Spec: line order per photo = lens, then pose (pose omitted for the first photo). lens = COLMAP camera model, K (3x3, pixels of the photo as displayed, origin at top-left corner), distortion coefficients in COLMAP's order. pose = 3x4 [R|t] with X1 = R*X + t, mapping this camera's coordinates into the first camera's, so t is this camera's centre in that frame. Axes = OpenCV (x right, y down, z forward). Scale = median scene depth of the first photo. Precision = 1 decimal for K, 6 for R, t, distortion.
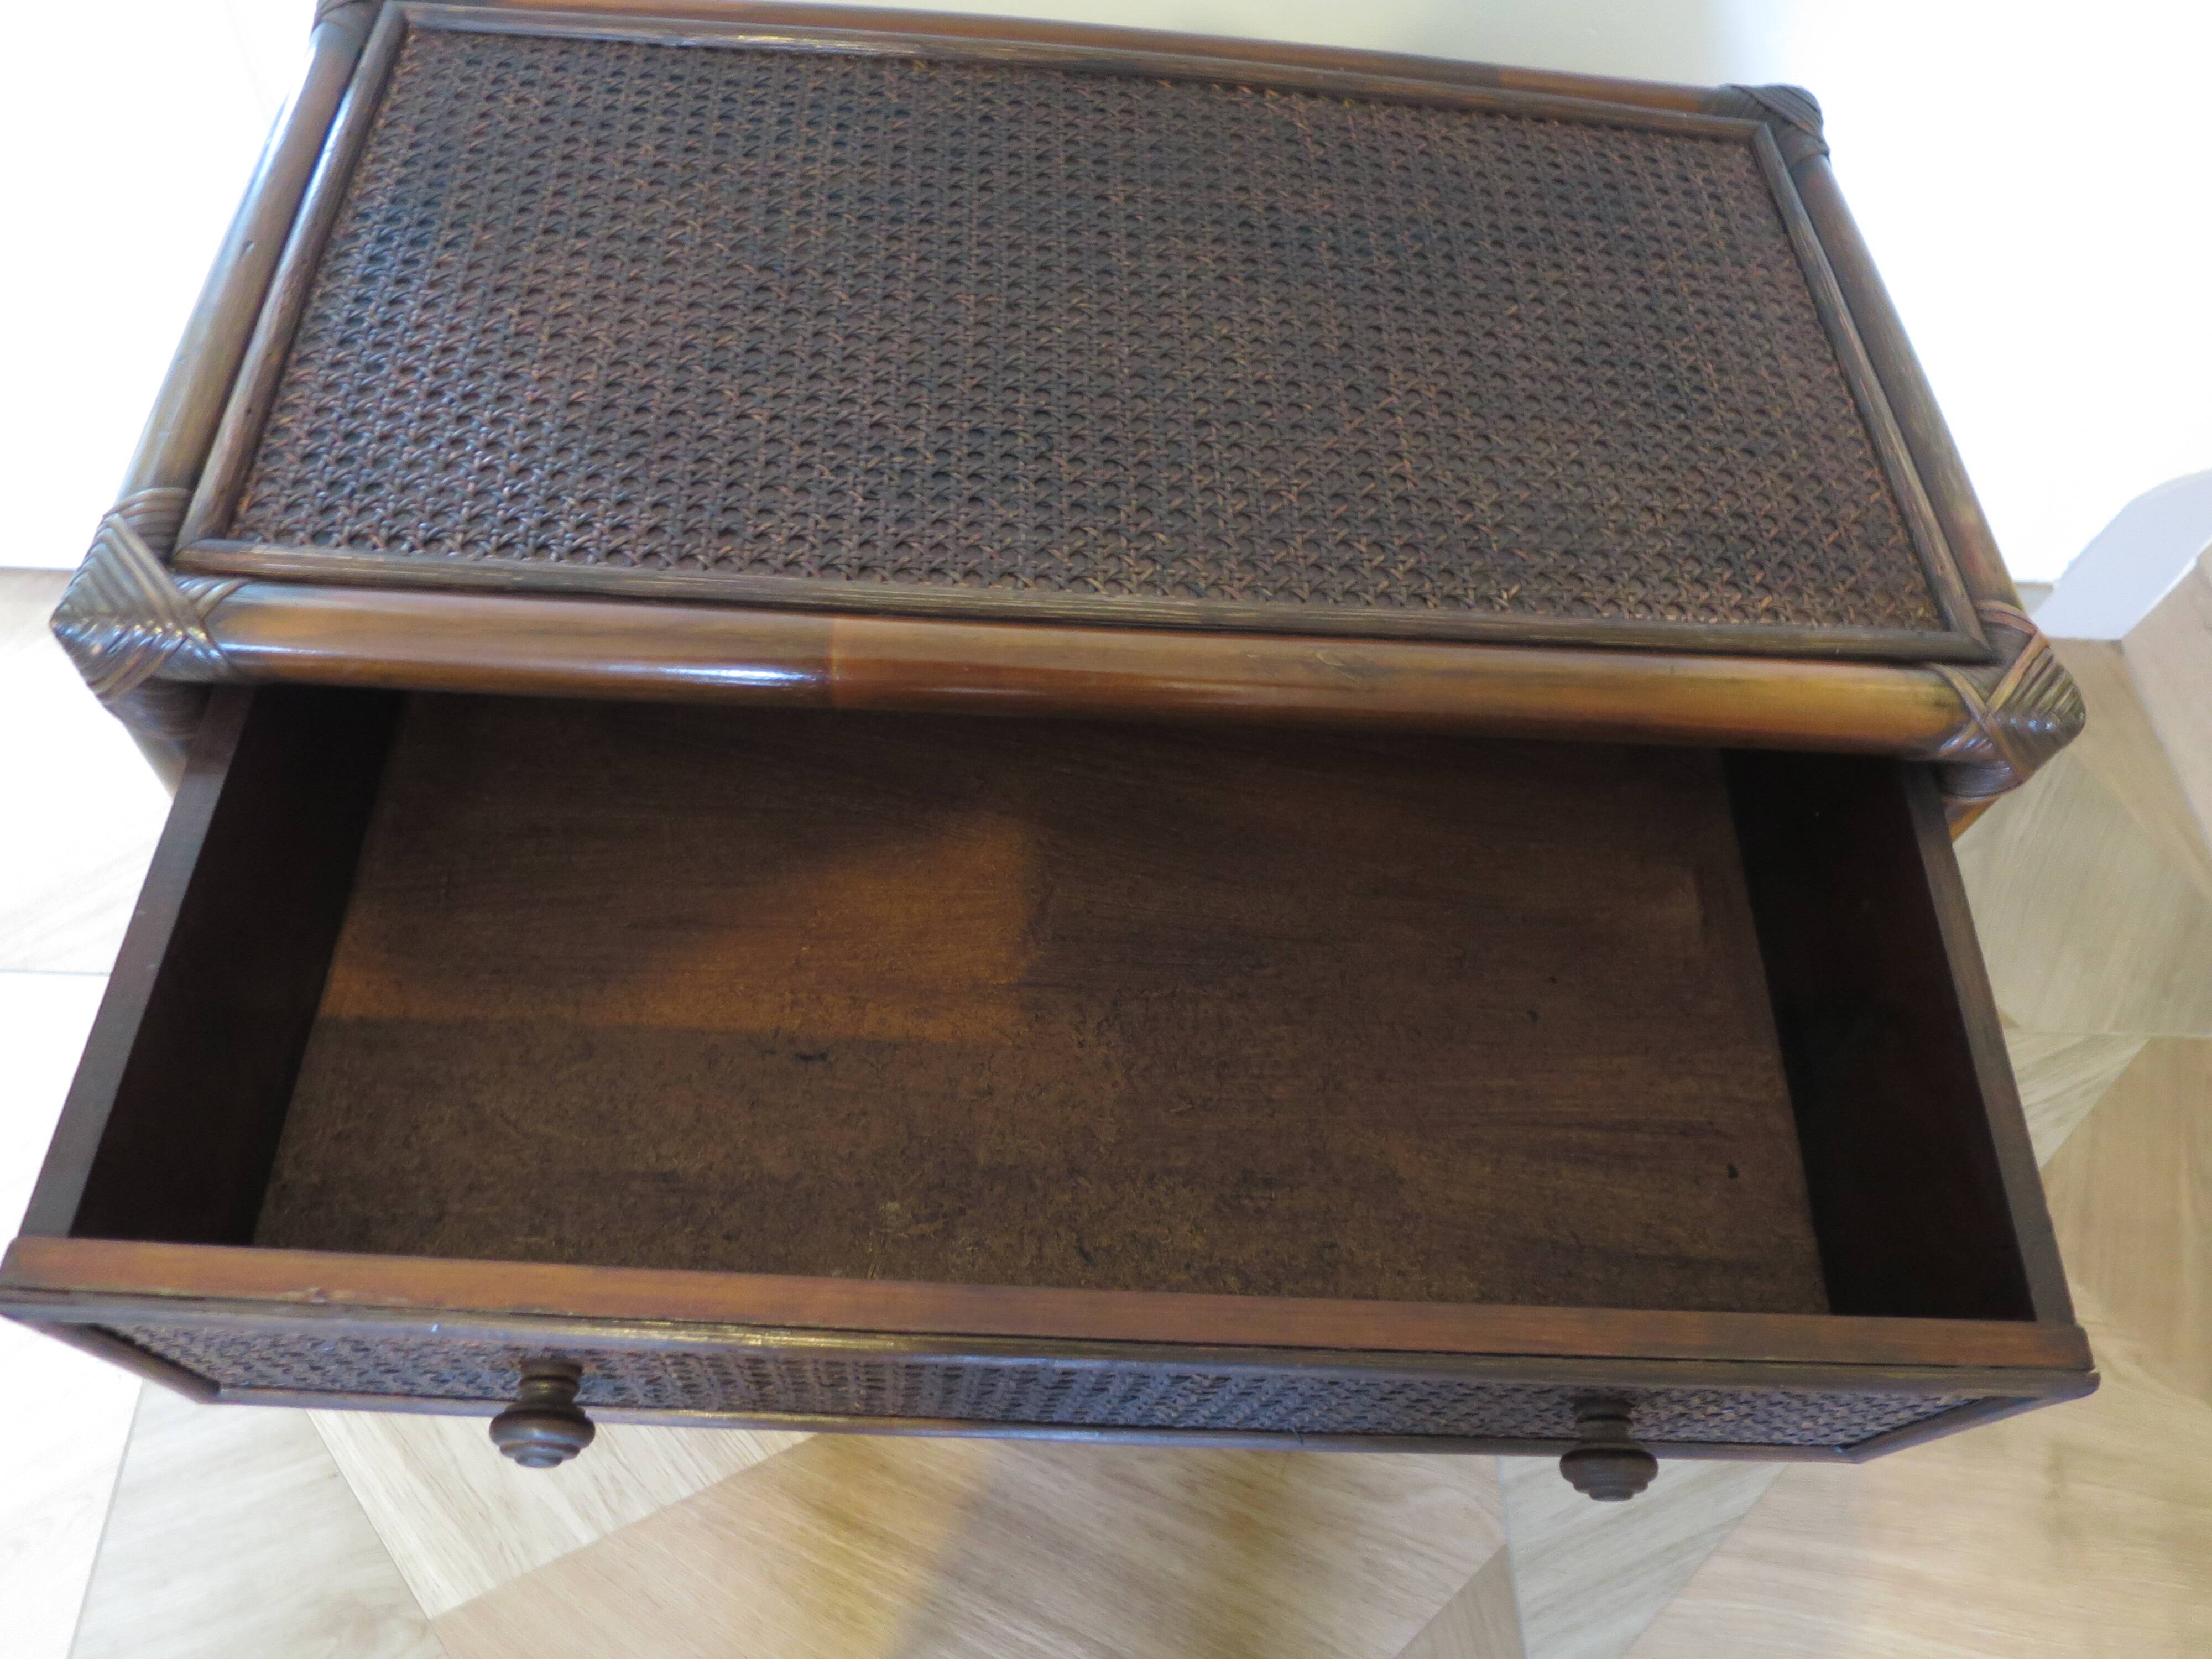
lens RADIAL K [[1609.2, 0, 1107.9], [0, 1609.2, 830.2], [0, 0, 1]] dist [-0.054268, 0.015158]
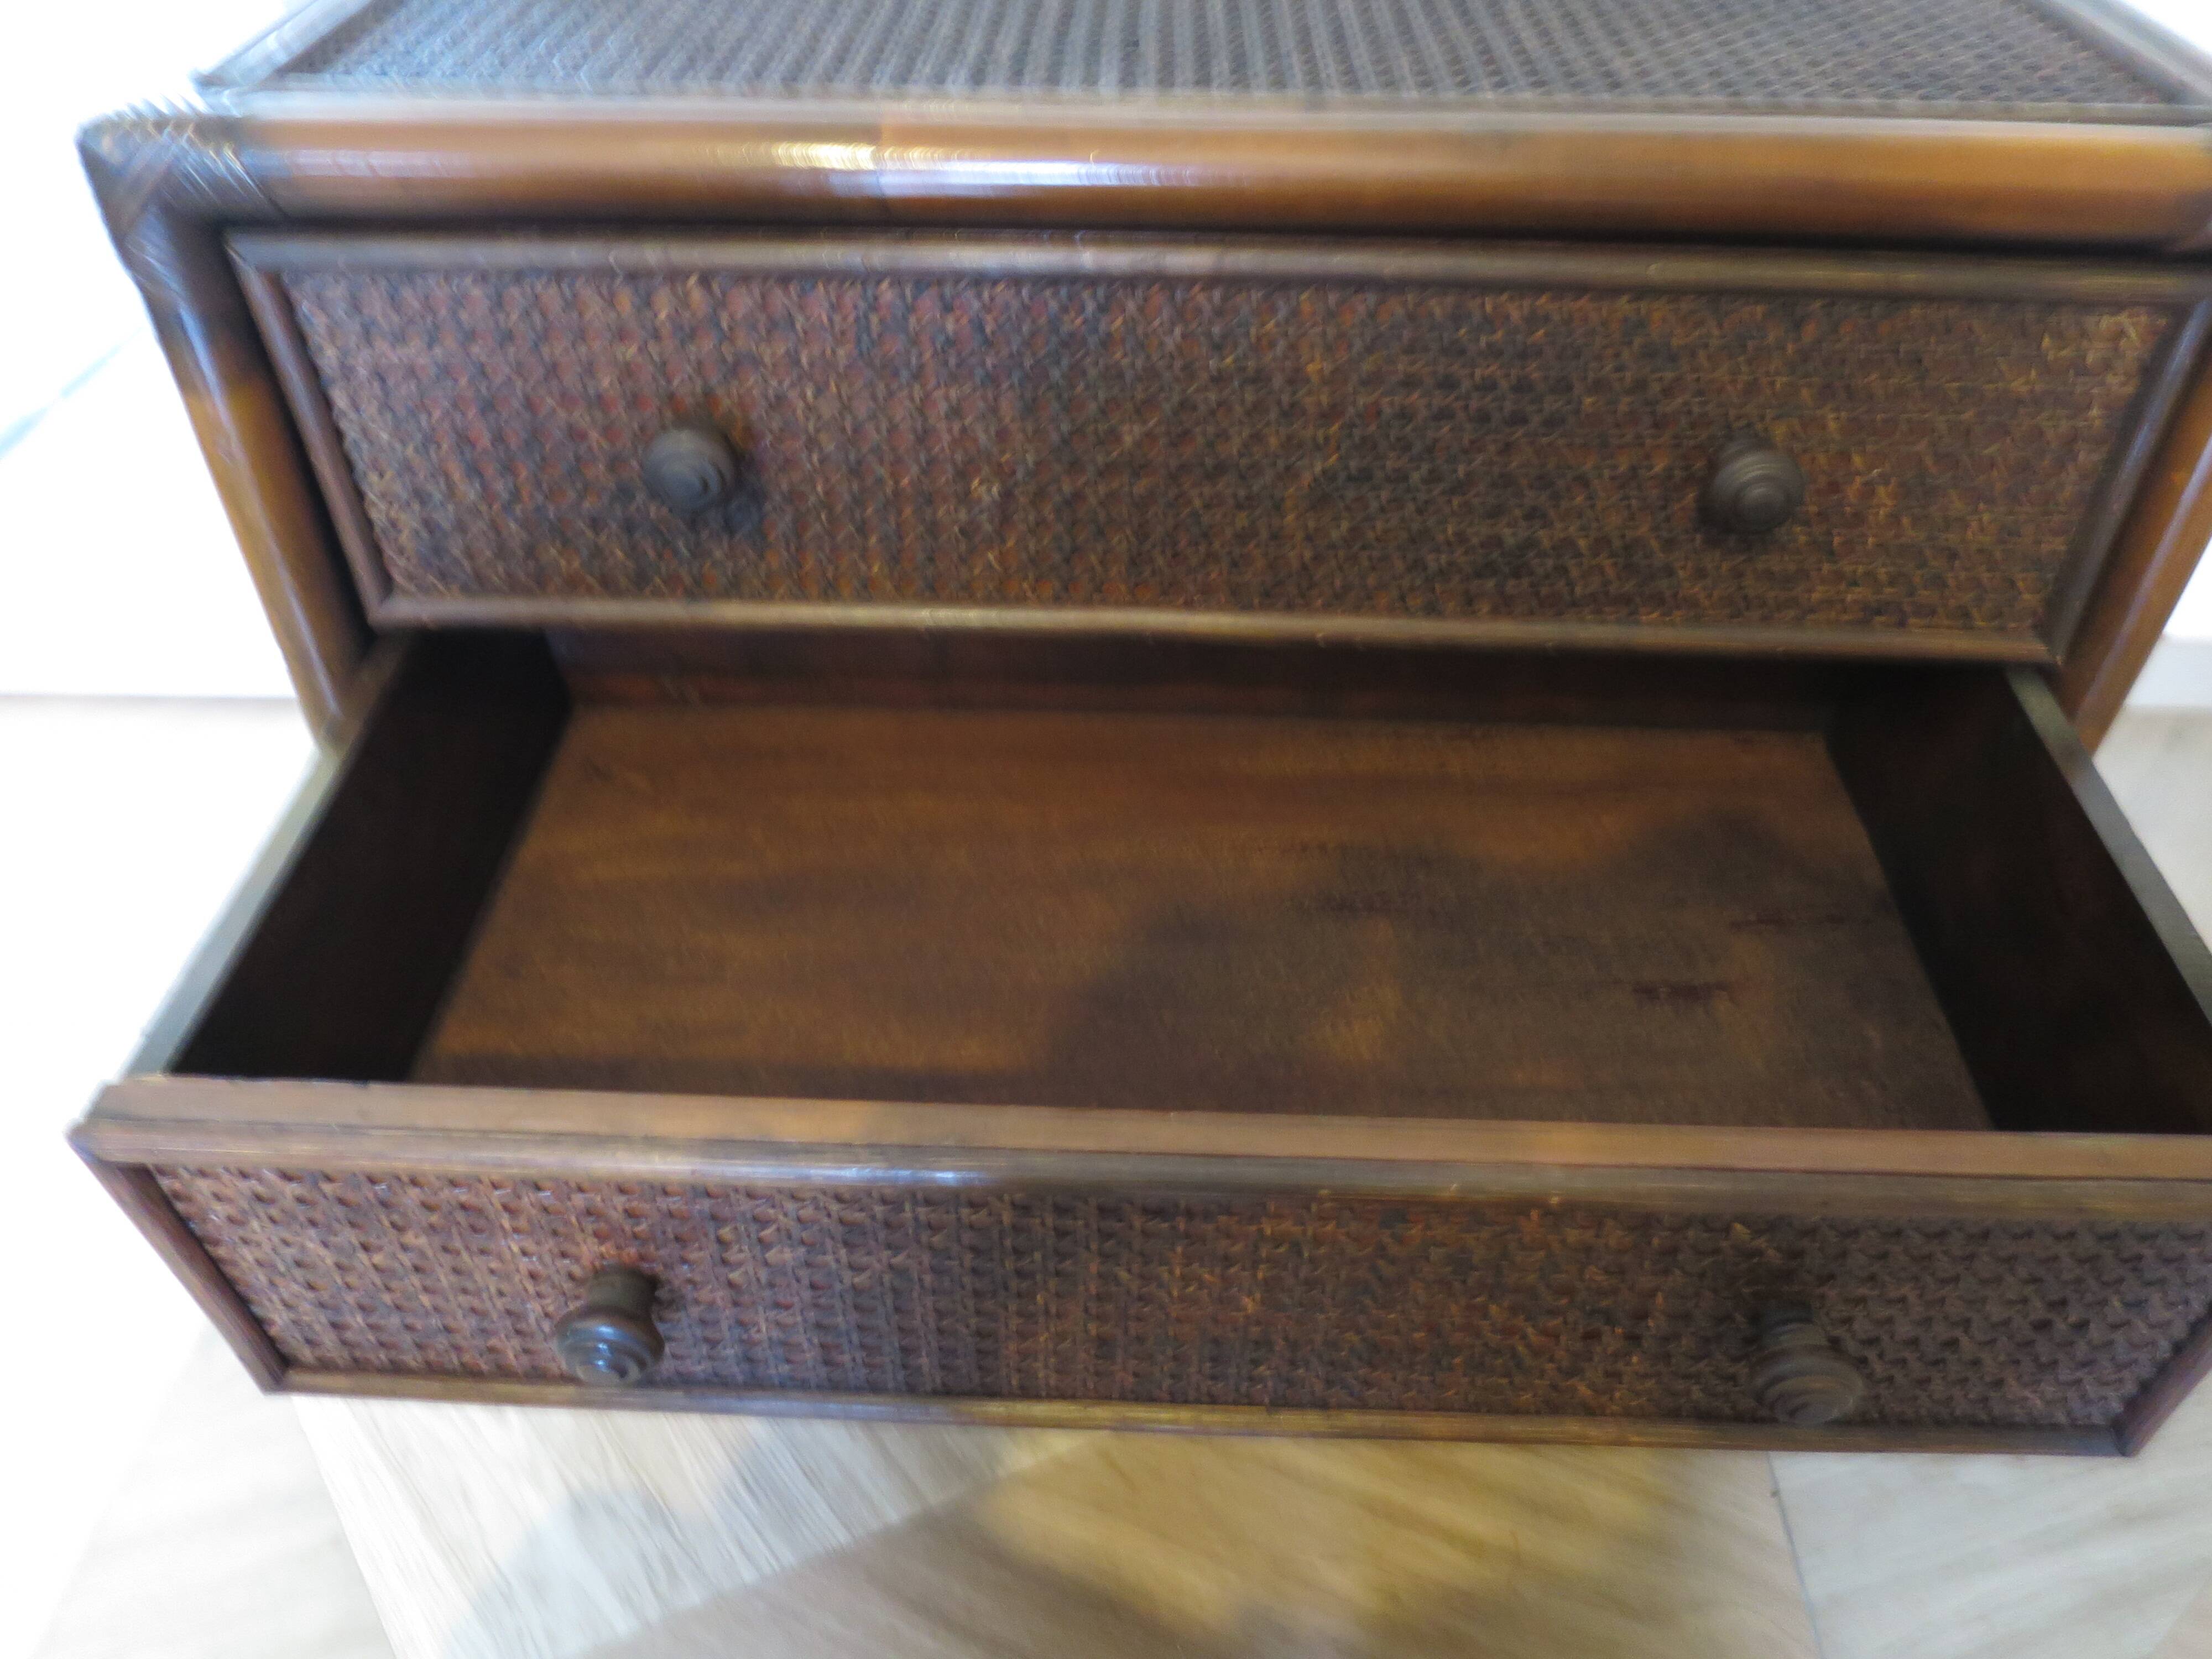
lens RADIAL K [[1611.0, 0, 1103.3], [0, 1611.0, 821.0], [0, 0, 1]] dist [-0.047913, 0.009305]
pose [[0.992231, -0.043574, -0.116528, 0.032196], [0.008393, 0.957967, -0.286754, 0.432288], [0.124125, 0.283549, 0.950891, 0.230702]]
